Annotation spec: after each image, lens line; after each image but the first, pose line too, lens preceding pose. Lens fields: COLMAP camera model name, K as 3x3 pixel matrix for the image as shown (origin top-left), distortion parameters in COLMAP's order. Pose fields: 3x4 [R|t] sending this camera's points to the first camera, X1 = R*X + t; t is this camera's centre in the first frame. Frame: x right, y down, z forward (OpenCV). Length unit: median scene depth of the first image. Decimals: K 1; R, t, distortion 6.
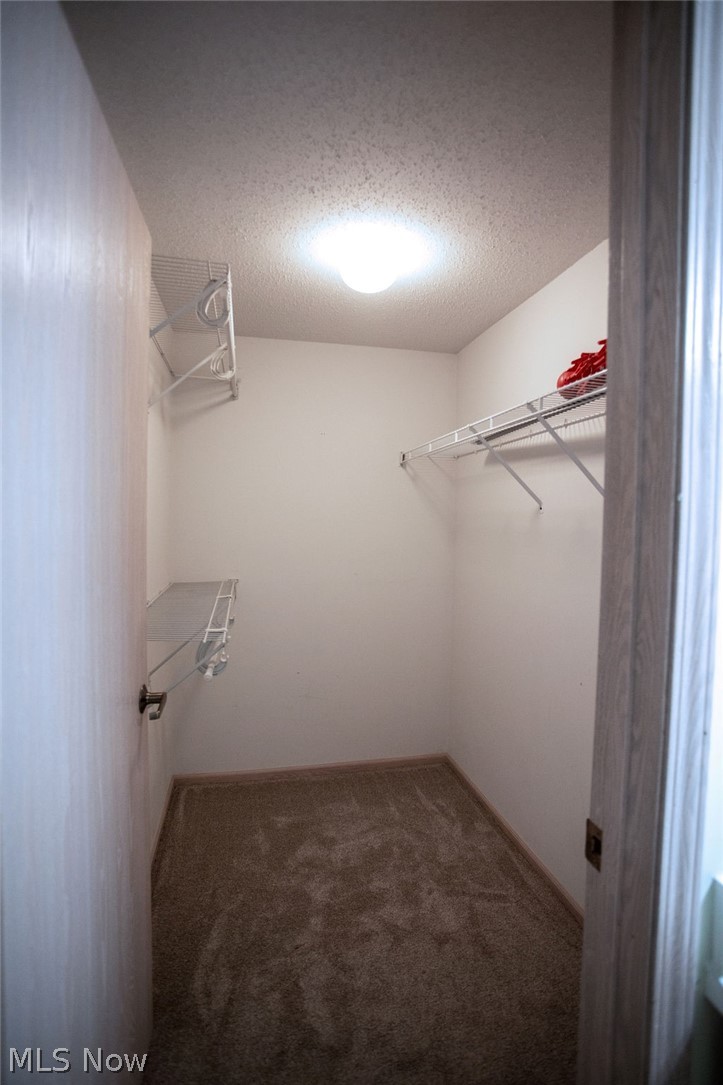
lens RADIAL K [[546.7, 0, 361.5], [0, 546.7, 542.5], [0, 0, 1]] dist [-0.067888, 0.031178]
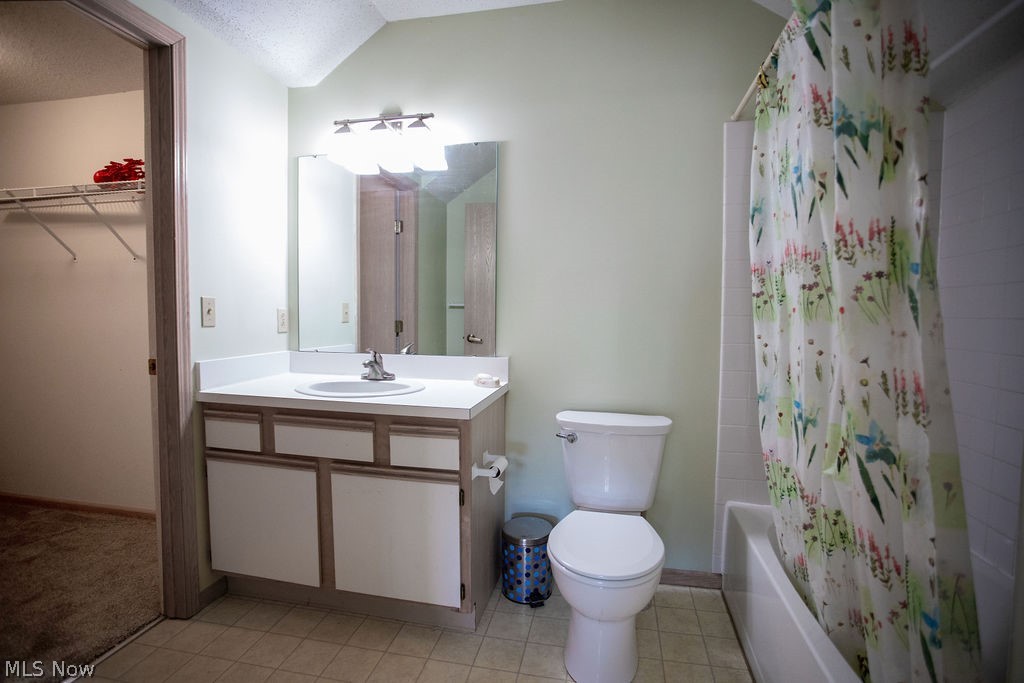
lens RADIAL K [[500.1, 0, 511.2], [0, 500.1, 341.9], [0, 0, 1]] dist [-0.068681, 0.031981]
pose [[0.429507, -0.065583, 0.900679, -1.028095], [0.034150, 0.997826, 0.056372, 0.375270], [-0.902418, 0.006546, 0.430813, -1.763881]]
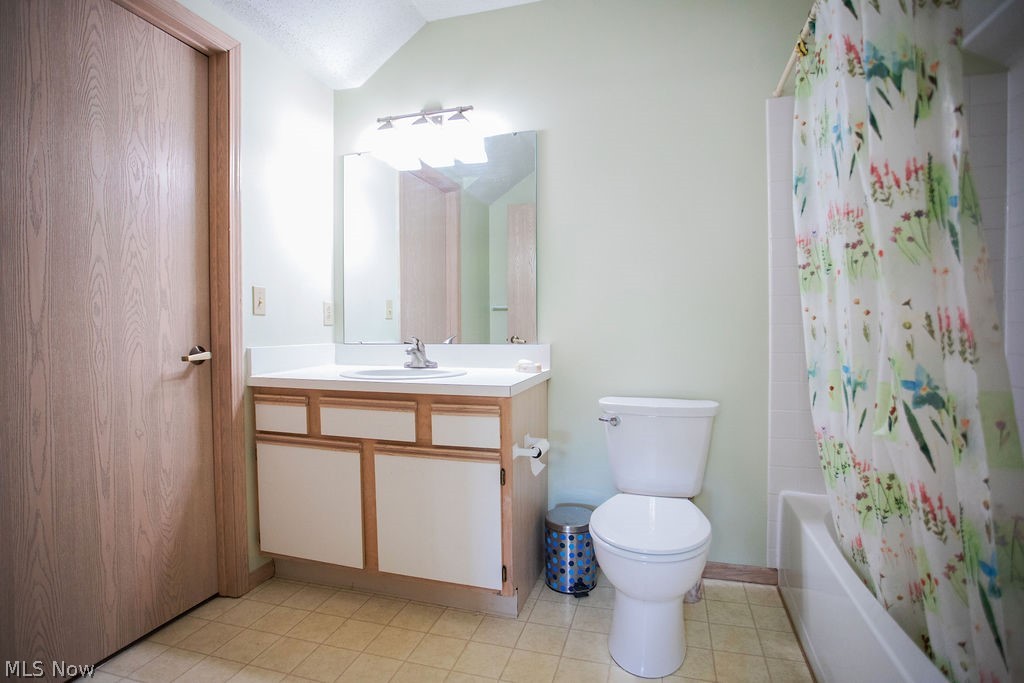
lens RADIAL K [[516.0, 0, 515.7], [0, 516.0, 340.2], [0, 0, 1]] dist [-0.067888, 0.031178]
pose [[0.502108, -0.040498, 0.863856, -1.092733], [0.049181, 0.998624, 0.018230, 0.548060], [-0.863405, 0.033331, 0.503408, -1.827570]]
